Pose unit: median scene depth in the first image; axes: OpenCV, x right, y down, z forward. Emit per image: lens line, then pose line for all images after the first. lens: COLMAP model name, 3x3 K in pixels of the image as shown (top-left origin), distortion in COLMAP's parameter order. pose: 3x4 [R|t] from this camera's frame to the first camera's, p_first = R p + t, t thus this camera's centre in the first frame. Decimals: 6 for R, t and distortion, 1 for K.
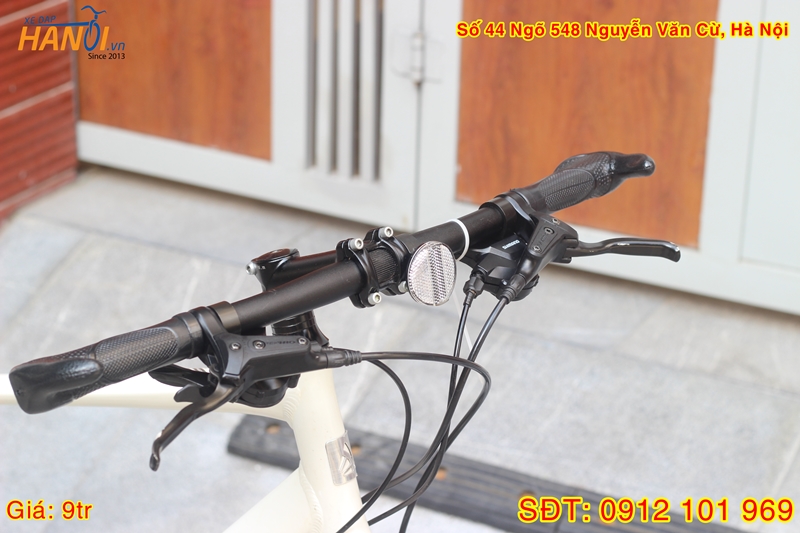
lens RADIAL K [[1821.9, 0, 400.0], [0, 1821.9, 266.5], [0, 0, 1]] dist [-0.095778, -0.139018]
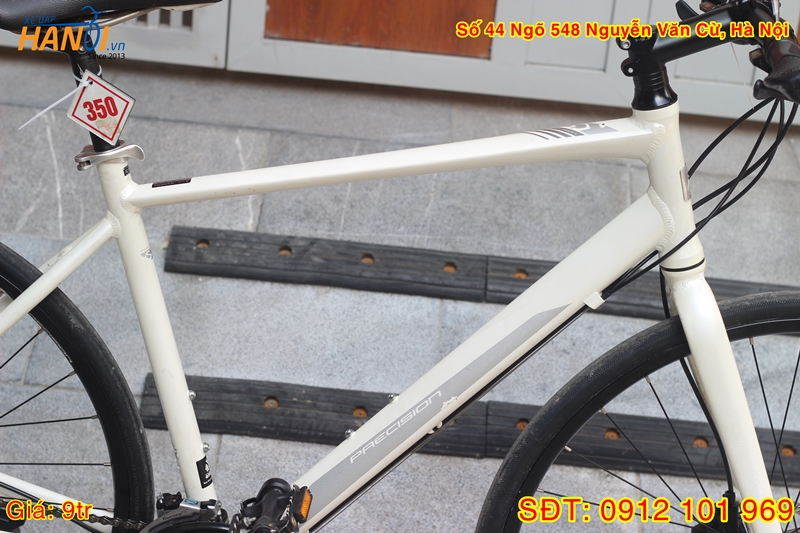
lens RADIAL K [[1821.9, 0, 400.0], [0, 1821.9, 266.5], [0, 0, 1]] dist [-0.095778, -0.139018]
pose [[0.895807, -0.127988, 0.425616, -0.453330], [0.099534, 0.991087, 0.088541, 0.015745], [-0.433155, -0.036953, 0.900562, -0.067948]]
